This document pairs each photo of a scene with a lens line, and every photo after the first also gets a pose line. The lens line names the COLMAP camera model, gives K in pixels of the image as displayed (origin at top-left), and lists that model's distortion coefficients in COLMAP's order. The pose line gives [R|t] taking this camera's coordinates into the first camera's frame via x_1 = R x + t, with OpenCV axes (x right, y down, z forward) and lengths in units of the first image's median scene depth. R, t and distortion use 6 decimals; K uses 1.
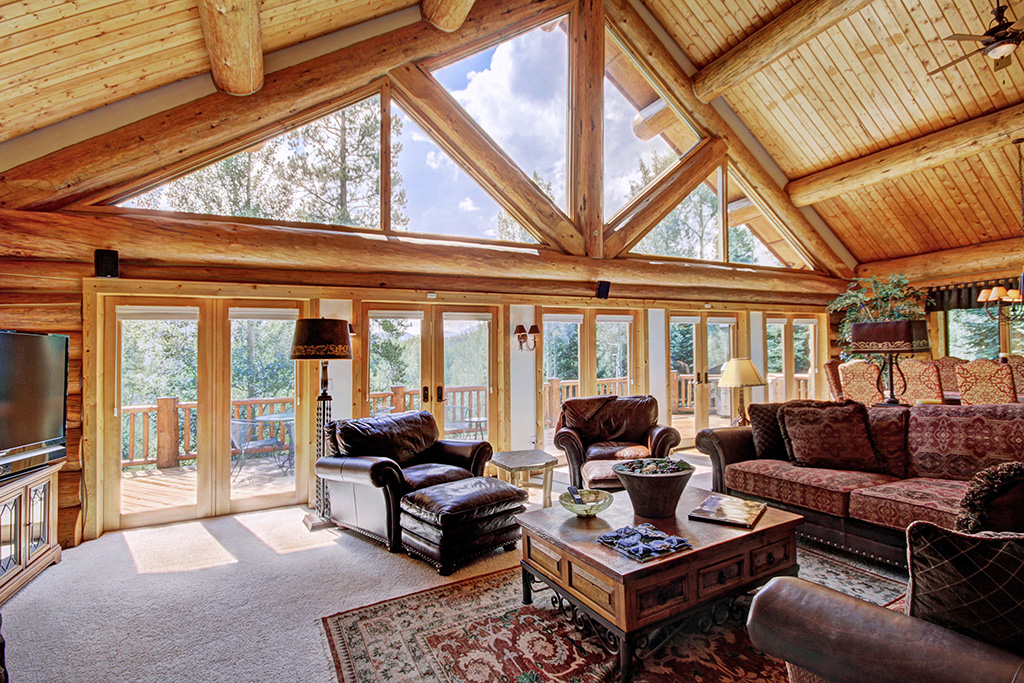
lens RADIAL K [[484.9, 0, 524.0], [0, 484.9, 373.7], [0, 0, 1]] dist [0.012704, -0.020245]
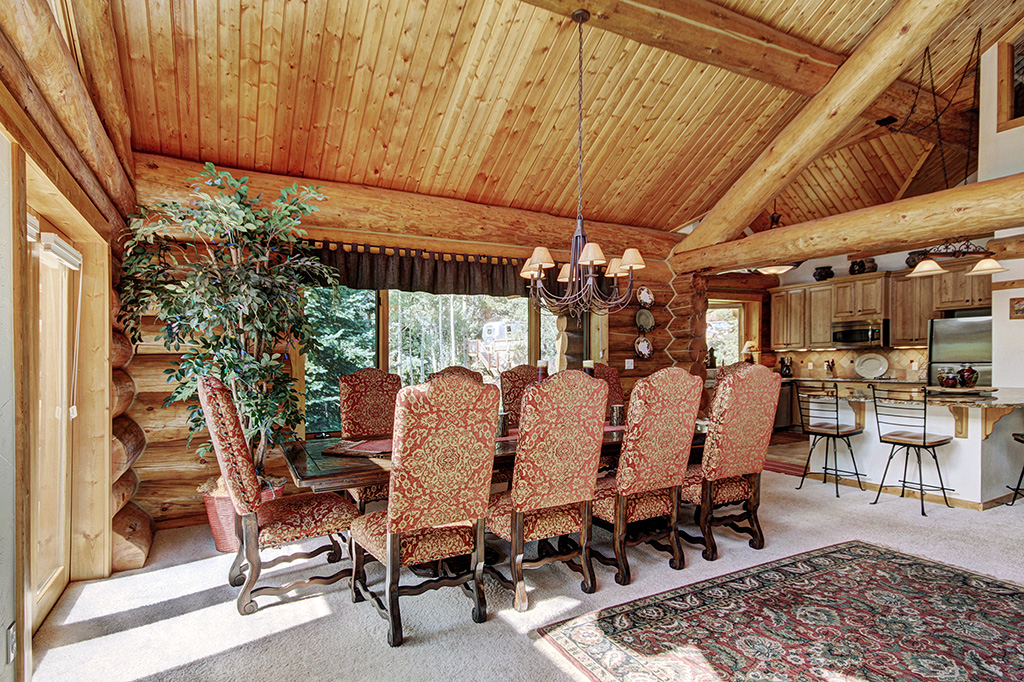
lens RADIAL K [[536.1, 0, 513.9], [0, 536.1, 369.1], [0, 0, 1]] dist [0.003147, 0.000072]
pose [[-0.003527, 0.013047, 0.999909, 0.367470], [0.037298, 0.999221, -0.012906, -0.027963], [-0.999298, 0.037249, -0.004011, 1.163430]]
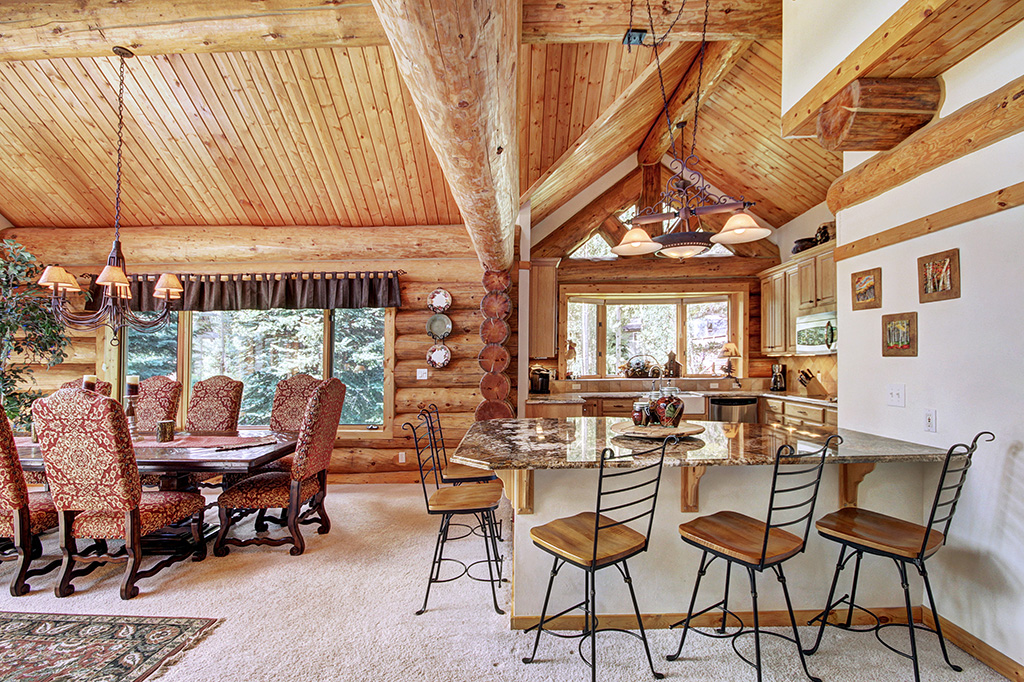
lens RADIAL K [[494.2, 0, 508.7], [0, 494.2, 353.4], [0, 0, 1]] dist [-0.002063, -0.000418]
pose [[0.487188, 0.035947, 0.872557, 0.765857], [0.015730, 0.998629, -0.049924, -0.033728], [-0.873156, 0.038047, 0.485954, 0.223781]]
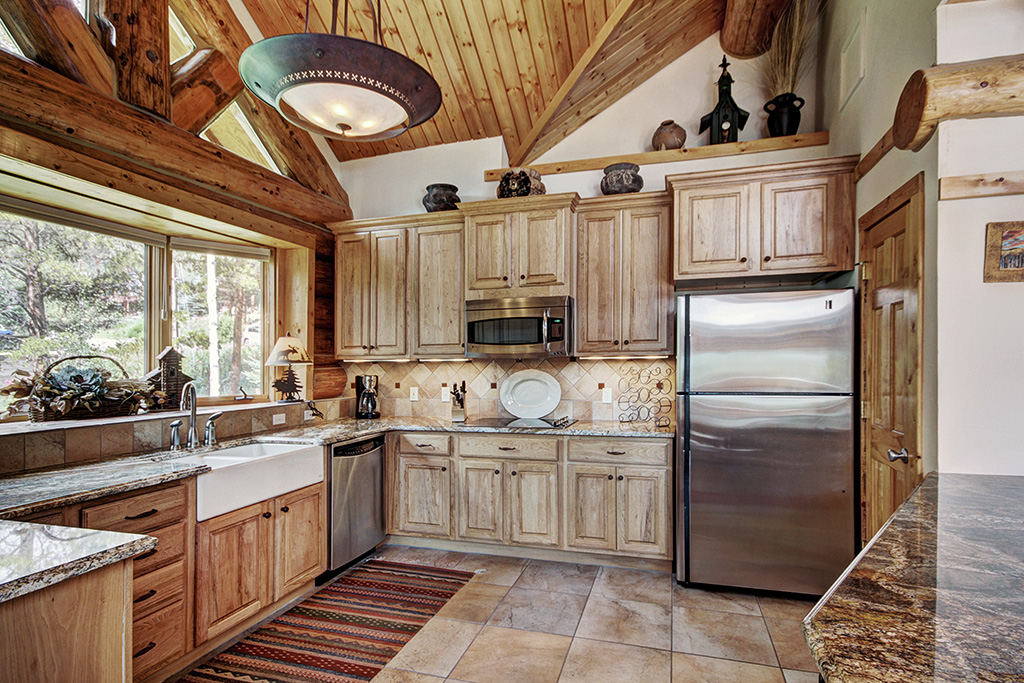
lens RADIAL K [[513.2, 0, 538.6], [0, 513.2, 361.9], [0, 0, 1]] dist [-0.001118, -0.000253]
pose [[-0.735948, 0.040096, 0.675849, 1.432691], [0.045557, 0.998915, -0.009654, -0.058513], [-0.675503, 0.023684, -0.736976, 0.646278]]
